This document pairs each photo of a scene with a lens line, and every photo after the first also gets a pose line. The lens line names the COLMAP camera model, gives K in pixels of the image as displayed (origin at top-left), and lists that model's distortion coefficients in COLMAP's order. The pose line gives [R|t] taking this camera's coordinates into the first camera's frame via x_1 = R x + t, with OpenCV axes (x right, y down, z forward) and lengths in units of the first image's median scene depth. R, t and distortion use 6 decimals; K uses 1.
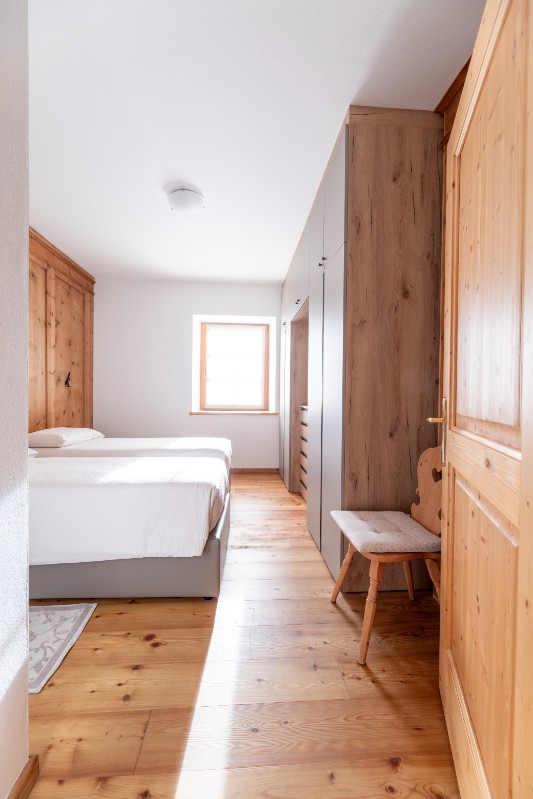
lens RADIAL K [[322.7, 0, 265.4], [0, 322.7, 399.9], [0, 0, 1]] dist [0.000908, -0.001097]
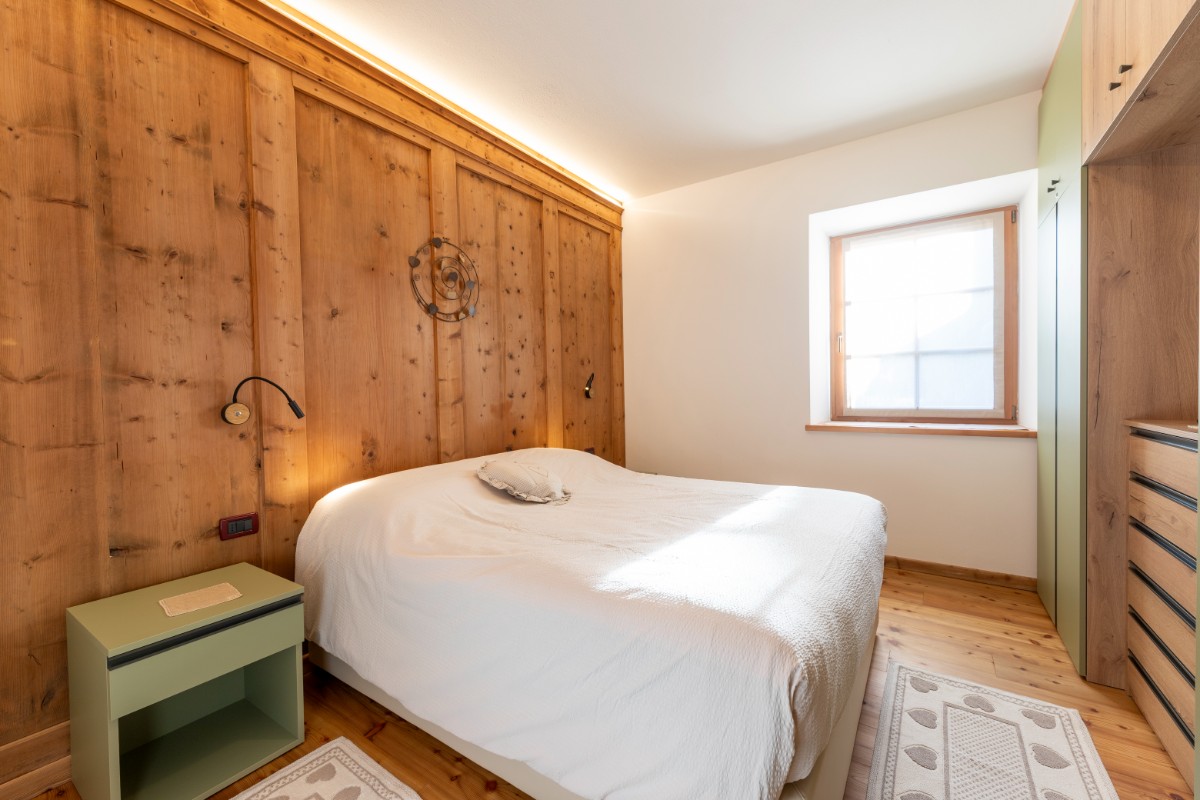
lens RADIAL K [[484.6, 0, 601.6], [0, 484.6, 398.6], [0, 0, 1]] dist [0.000908, -0.001097]
pose [[0.766712, -0.009959, -0.641914, 0.002843], [0.022786, 0.999672, 0.011706, -0.024439], [0.641586, -0.023602, 0.766688, 0.323075]]
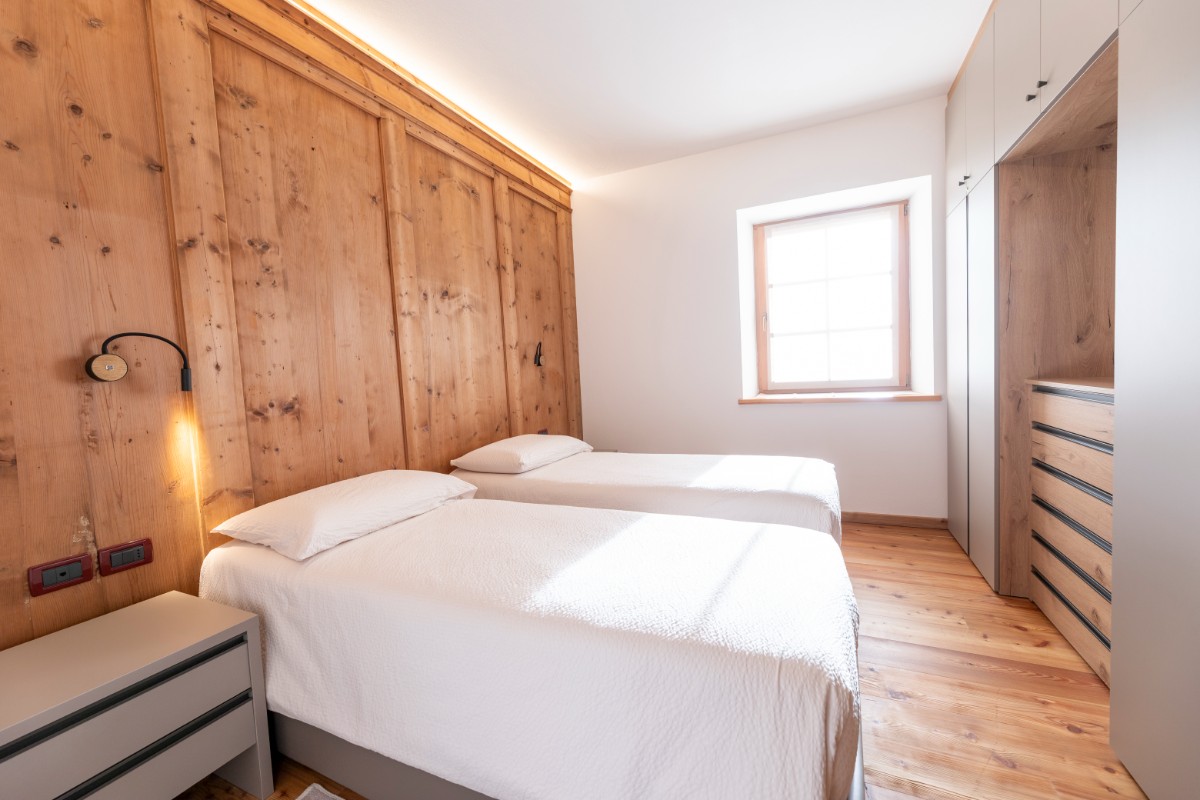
lens RADIAL K [[484.6, 0, 595.6], [0, 484.6, 397.4], [0, 0, 1]] dist [0.000908, -0.001097]
pose [[0.869716, -0.027091, -0.492808, -0.064893], [0.056986, 0.997326, 0.045744, -0.020126], [0.490252, -0.067867, 0.868935, 0.267051]]
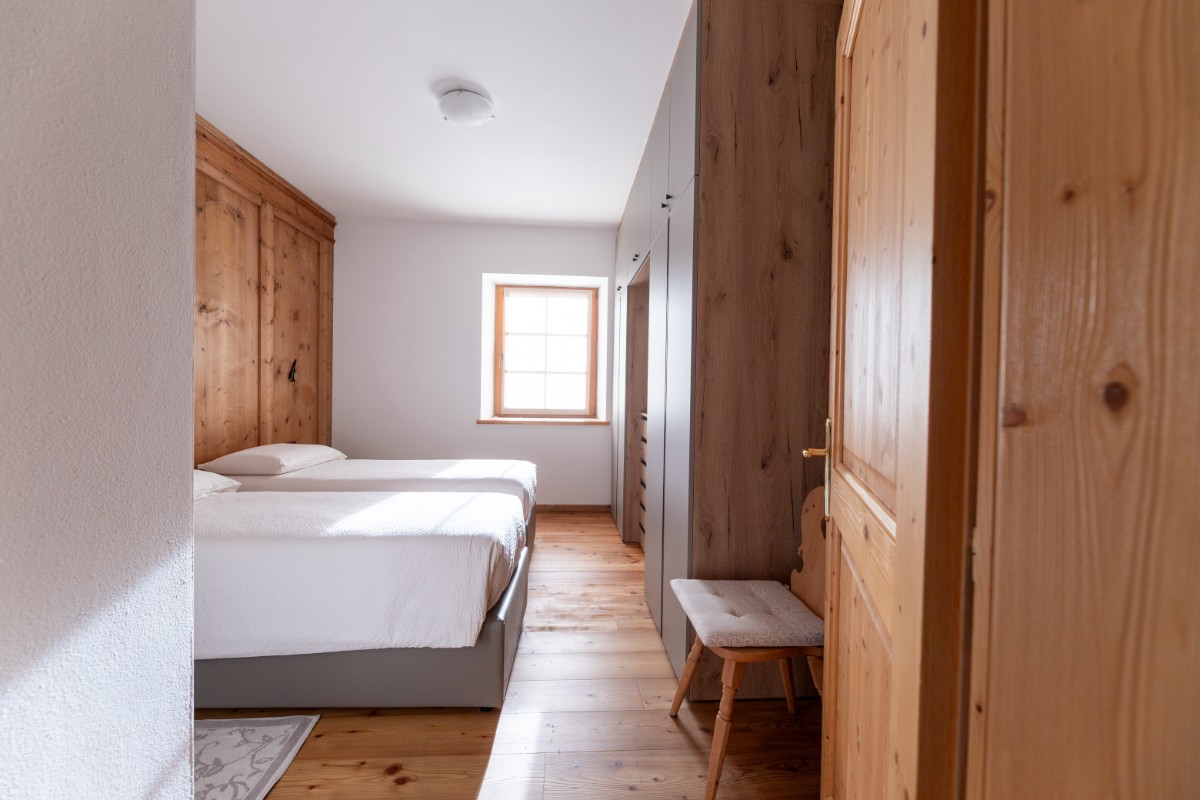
lens RADIAL K [[484.6, 0, 600.6], [0, 484.6, 397.4], [0, 0, 1]] dist [0.000908, -0.001097]
pose [[0.999977, 0.006475, -0.001867, 0.029476], [-0.006470, 0.999976, 0.002570, -0.017417], [0.001884, -0.002557, 0.999995, -0.000299]]
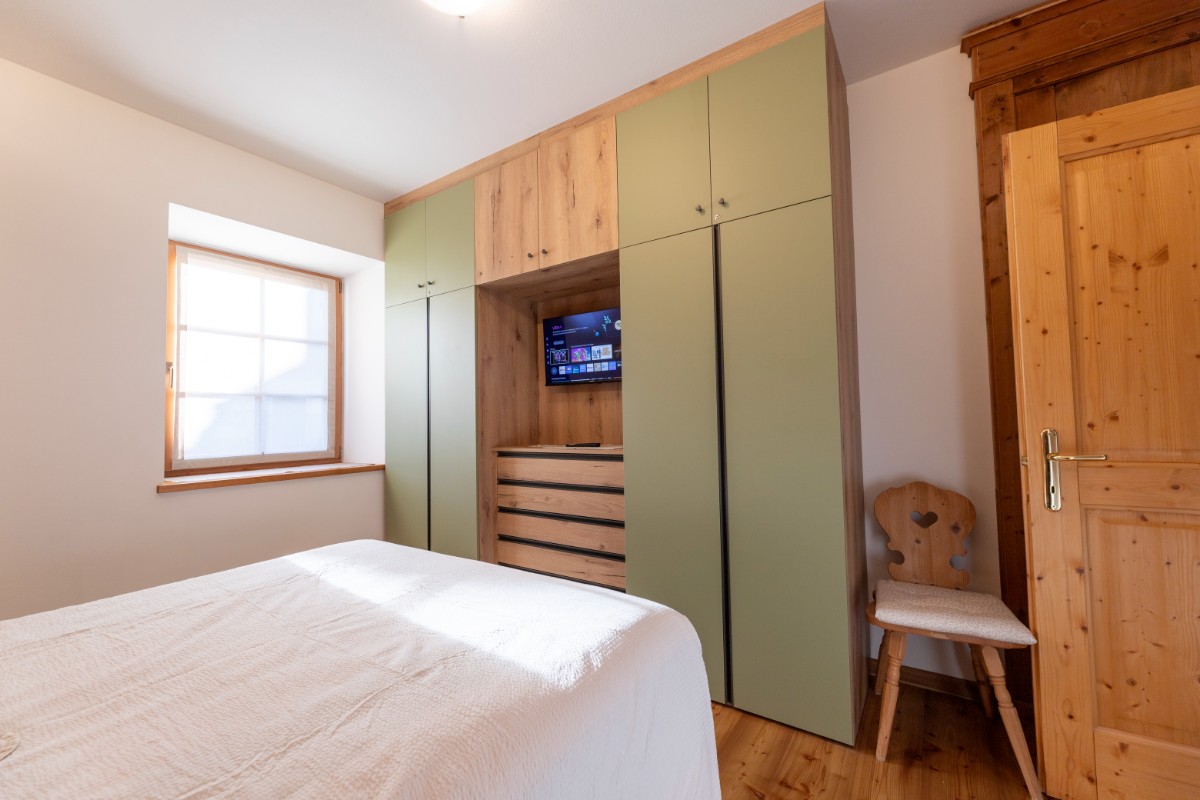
lens RADIAL K [[484.6, 0, 598.4], [0, 484.6, 398.5], [0, 0, 1]] dist [0.000908, -0.001097]
pose [[0.643043, 0.010872, 0.765753, -0.437060], [0.026755, 0.998970, -0.036650, -0.033448], [-0.765363, 0.044055, 0.642090, 0.394204]]
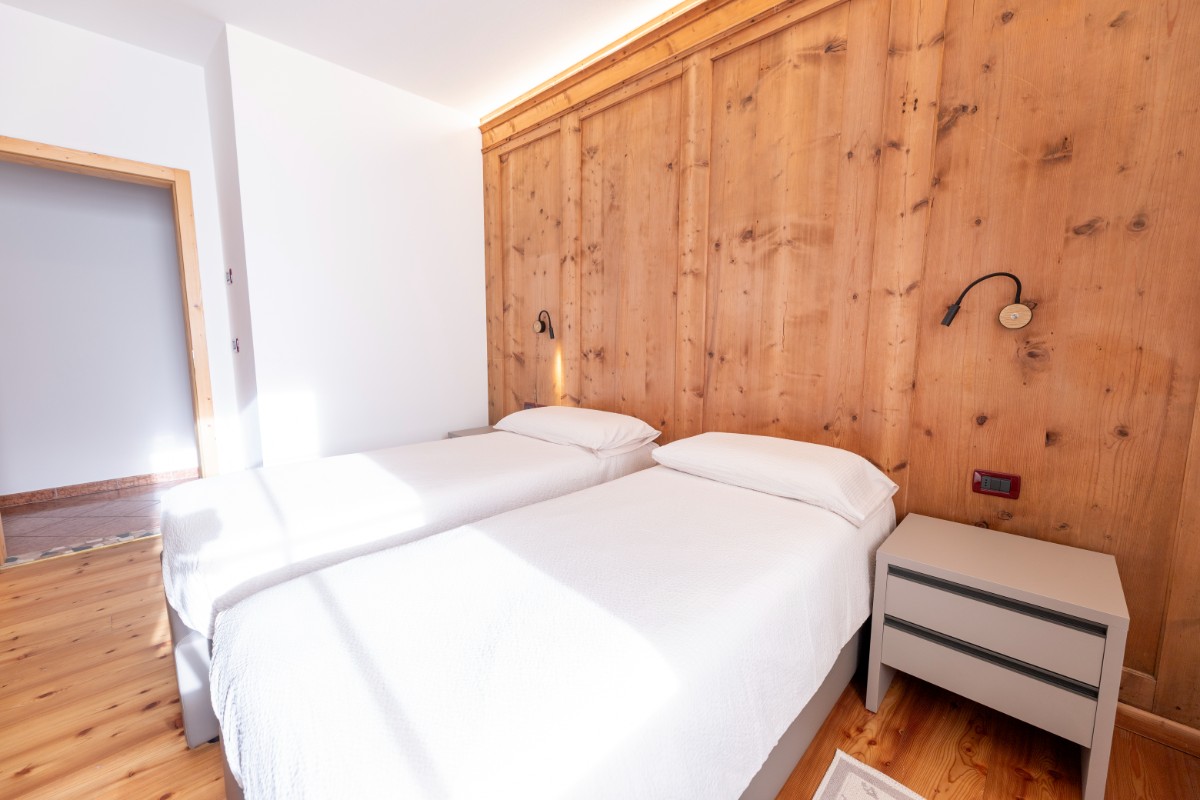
lens RADIAL K [[484.6, 0, 606.6], [0, 484.6, 399.7], [0, 0, 1]] dist [0.000908, -0.001097]
pose [[-0.745929, 0.070091, -0.662328, -0.095797], [-0.018921, 0.991816, 0.126269, -0.031018], [0.665757, 0.106719, -0.738497, 1.235813]]
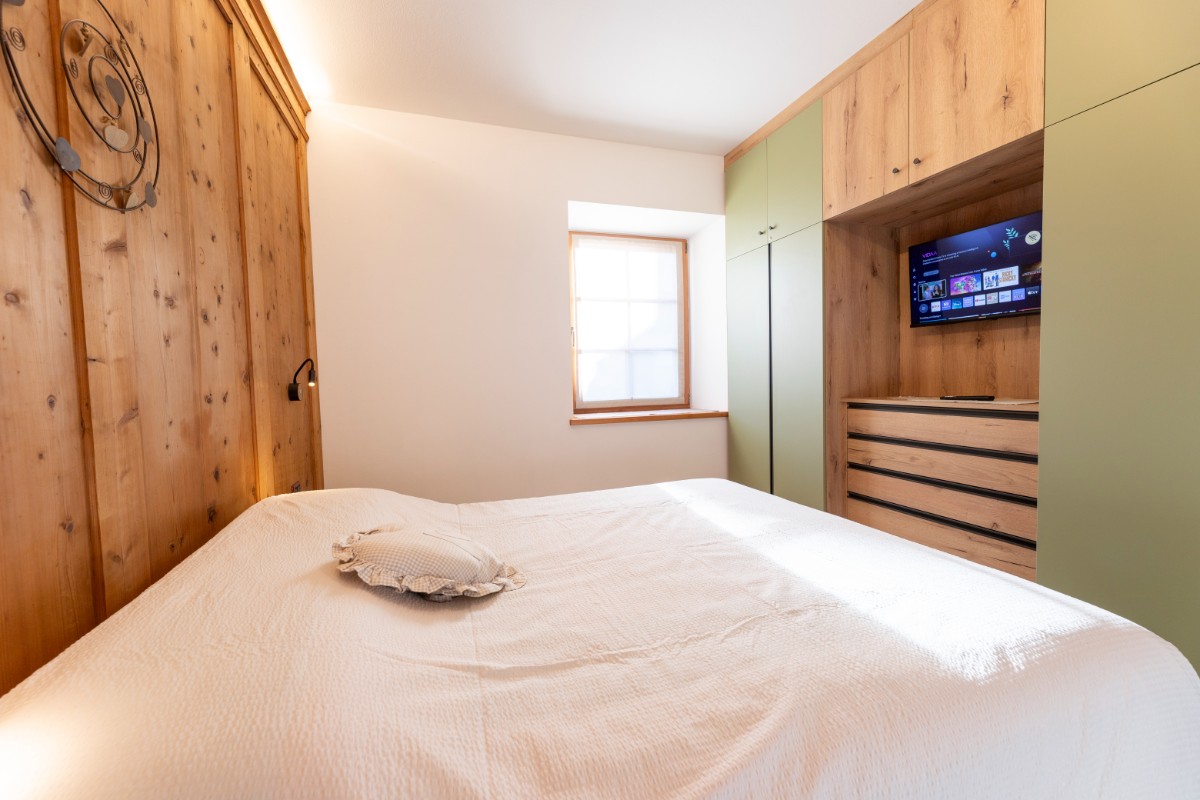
lens RADIAL K [[484.6, 0, 599.0], [0, 484.6, 398.3], [0, 0, 1]] dist [0.000908, -0.001097]
pose [[0.975077, -0.042612, 0.217734, -0.457088], [0.034037, 0.998496, 0.042986, -0.030716], [-0.219238, -0.034503, 0.975061, 0.409679]]
